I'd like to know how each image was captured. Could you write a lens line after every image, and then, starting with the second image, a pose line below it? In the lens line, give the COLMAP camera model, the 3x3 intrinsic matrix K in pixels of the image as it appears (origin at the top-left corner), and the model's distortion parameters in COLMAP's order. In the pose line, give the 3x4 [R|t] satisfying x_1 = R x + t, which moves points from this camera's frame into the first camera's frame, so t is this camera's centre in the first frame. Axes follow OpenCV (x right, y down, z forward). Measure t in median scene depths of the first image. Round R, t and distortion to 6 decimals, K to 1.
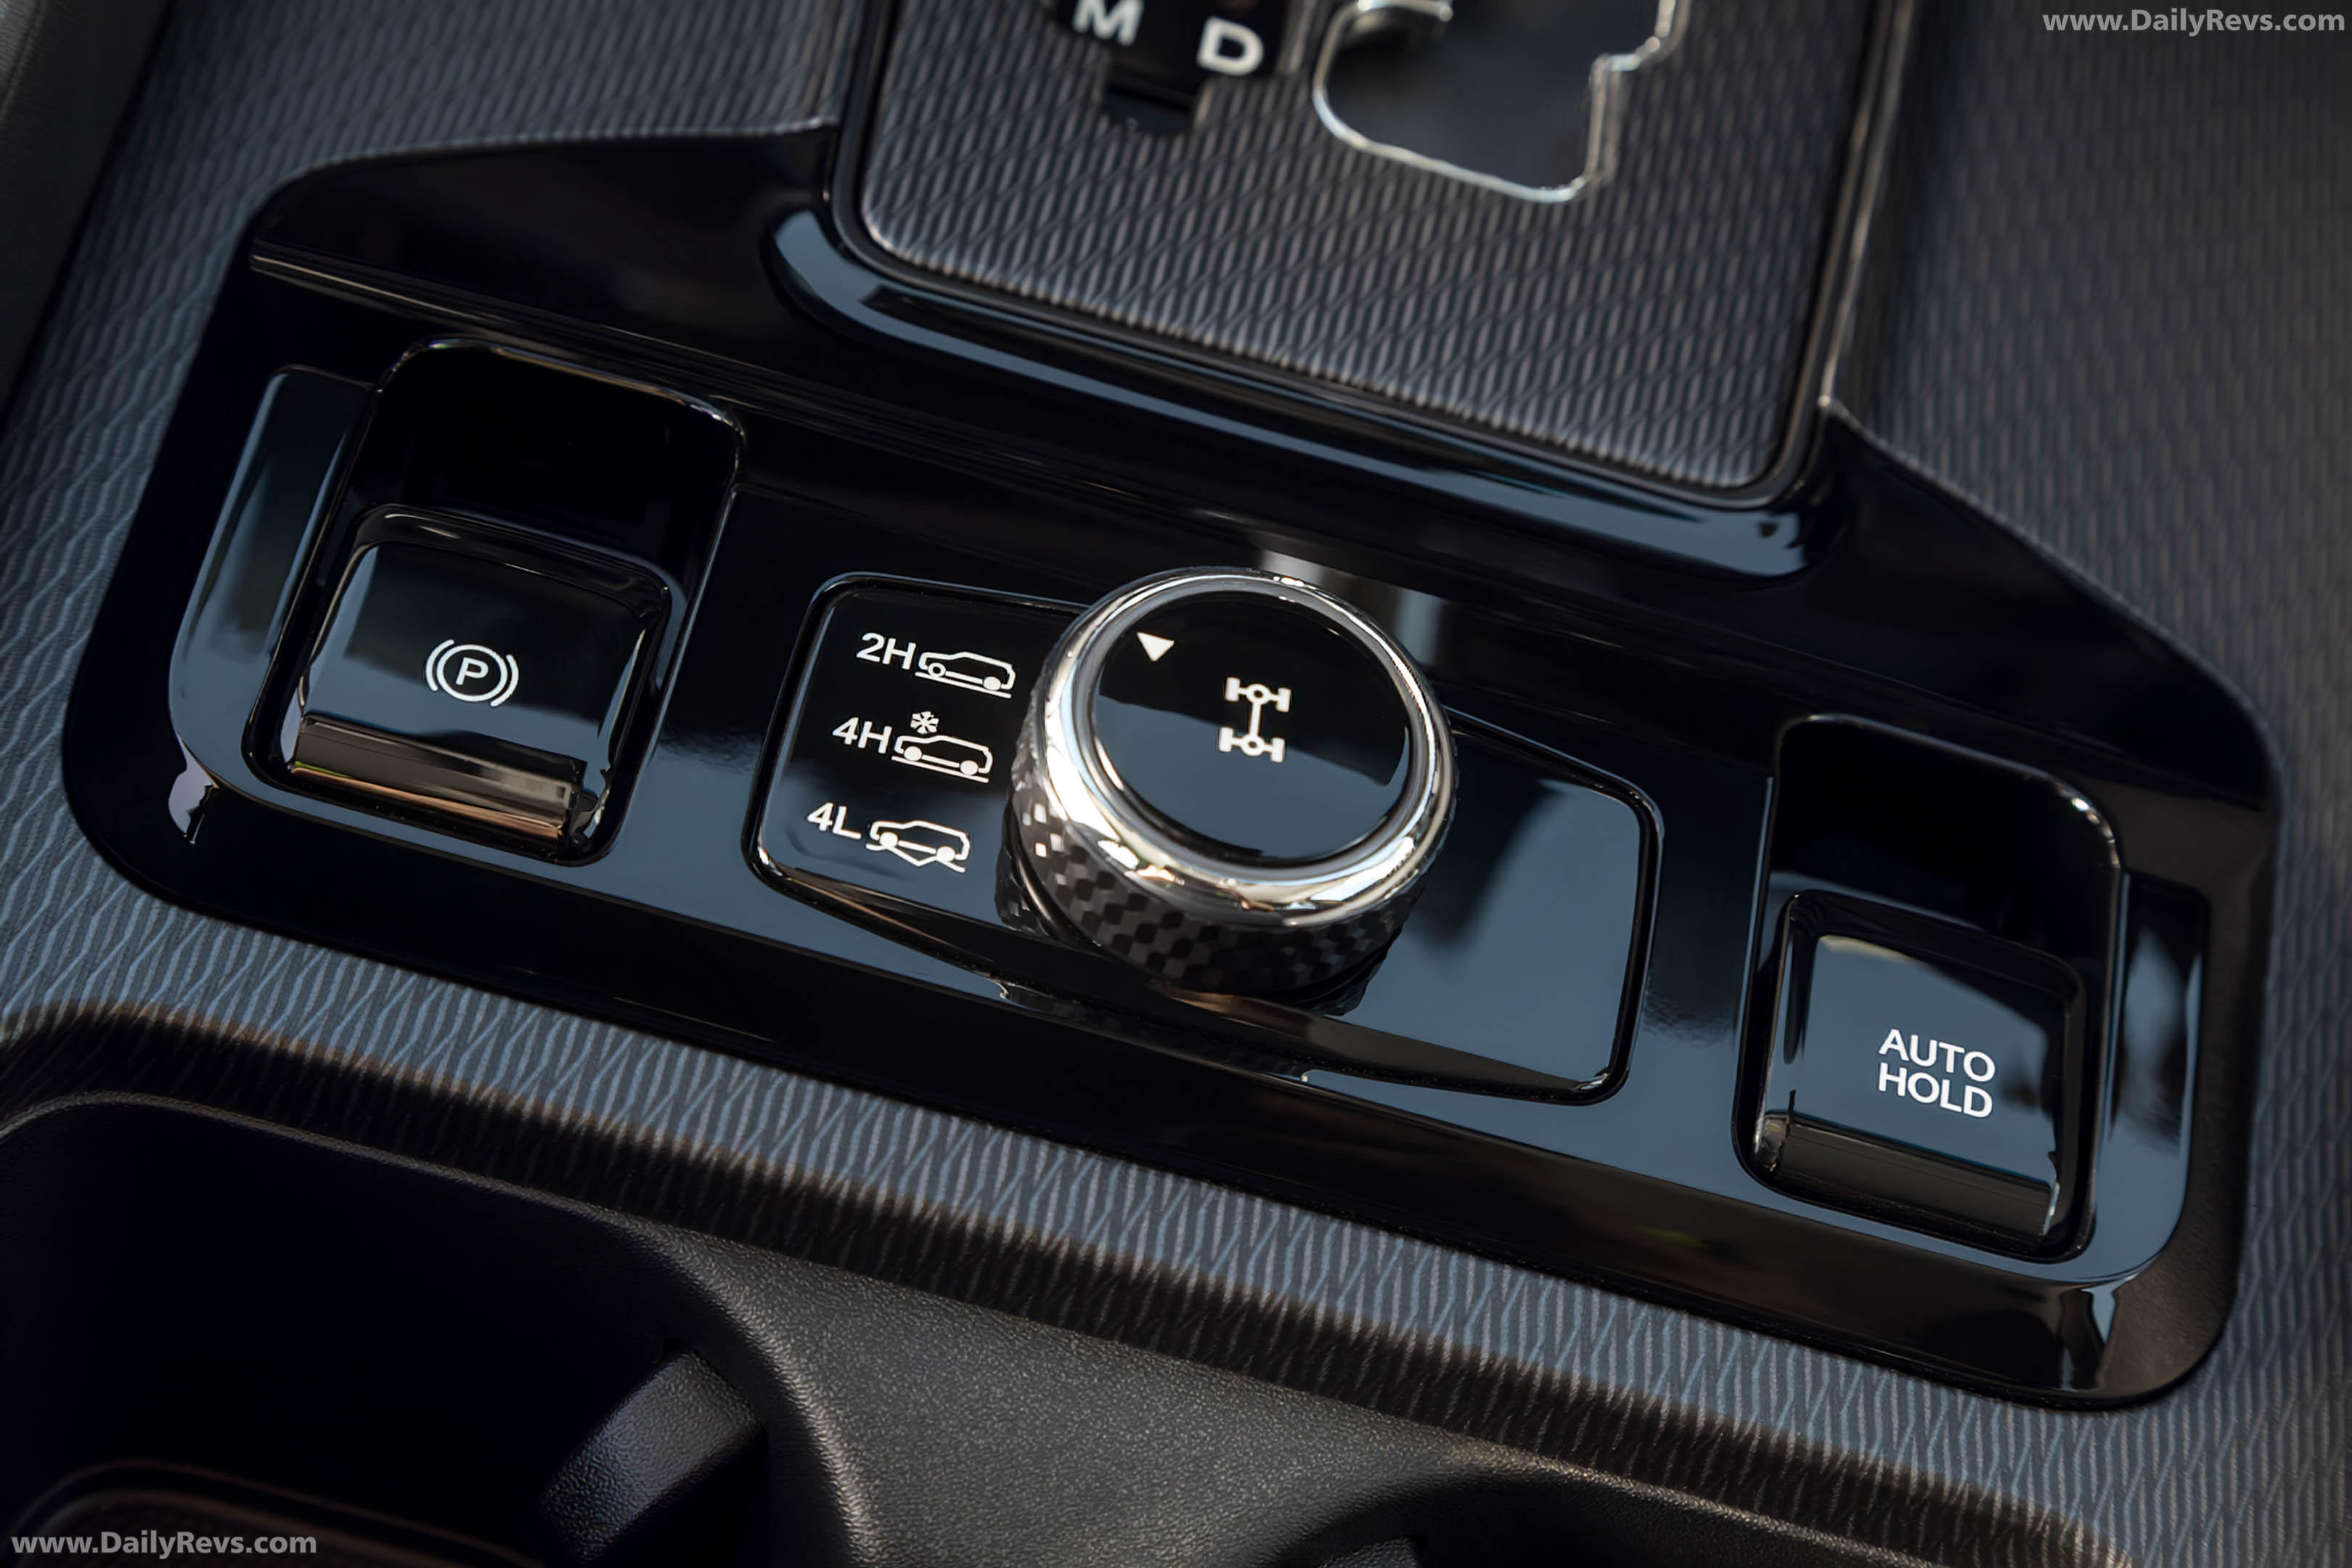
lens RADIAL K [[4727.5, 0, 1230.5], [0, 4727.5, 779.2], [0, 0, 1]] dist [0.019369, 0.044237]
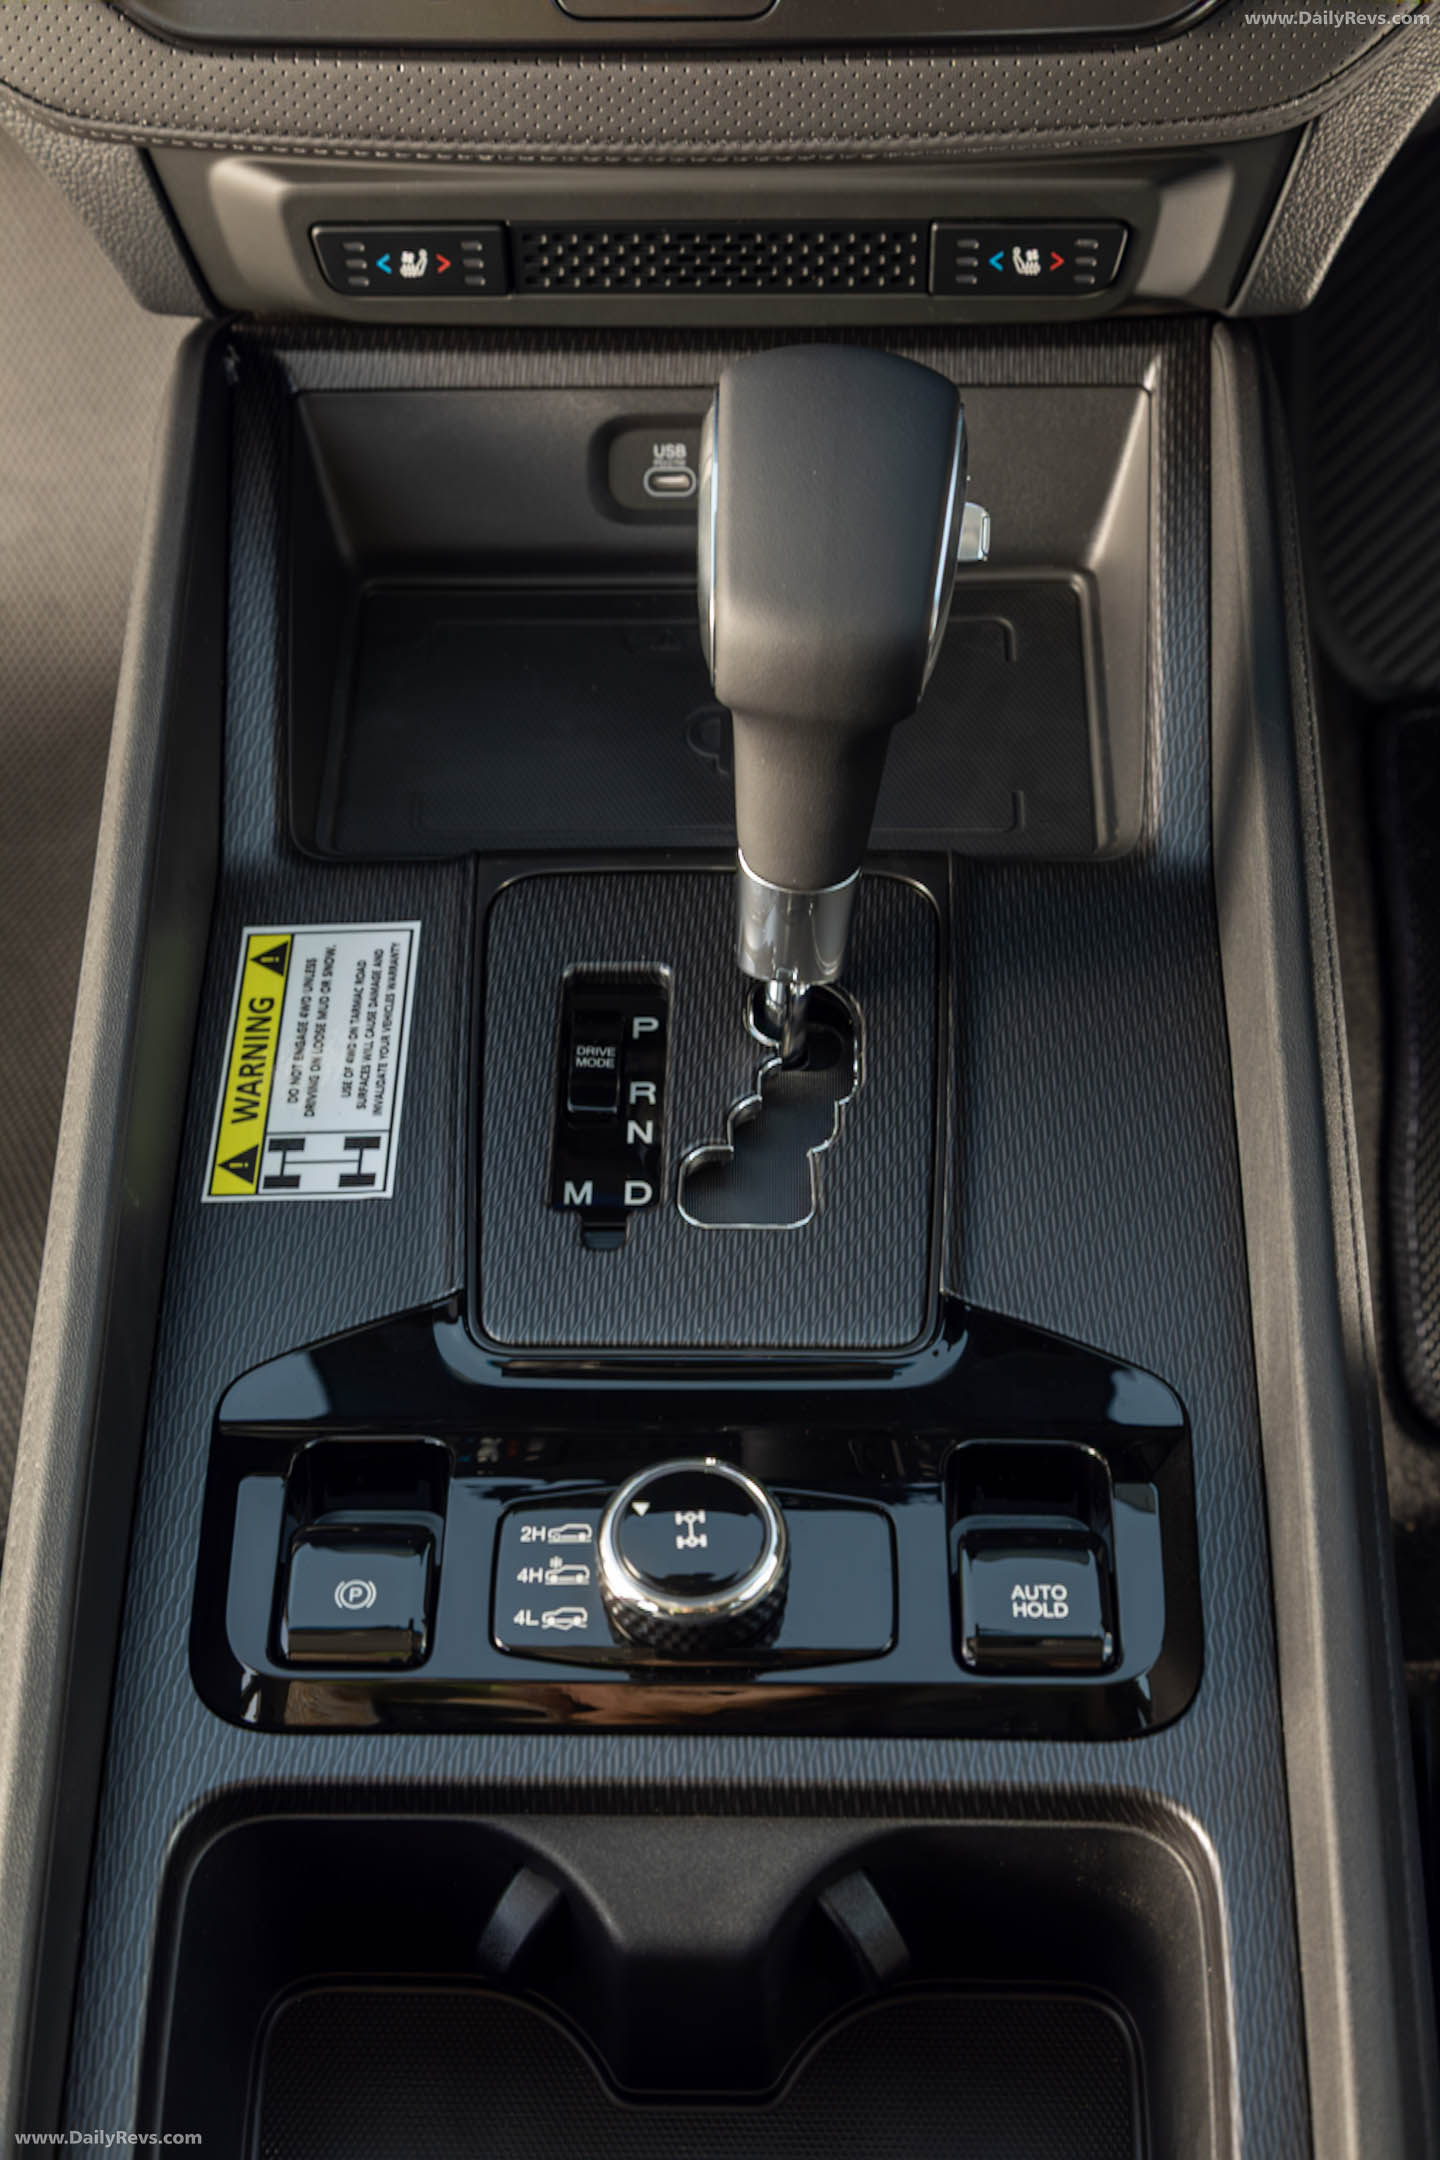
lens RADIAL K [[3306.2, 0, 720.0], [0, 3306.2, 1080.0], [0, 0, 1]] dist [0.016689, 0.023151]
pose [[0.961643, -0.263695, -0.075545, 0.189580], [0.257413, 0.962680, -0.083584, -0.081725], [0.094766, 0.060932, 0.993633, -0.561625]]
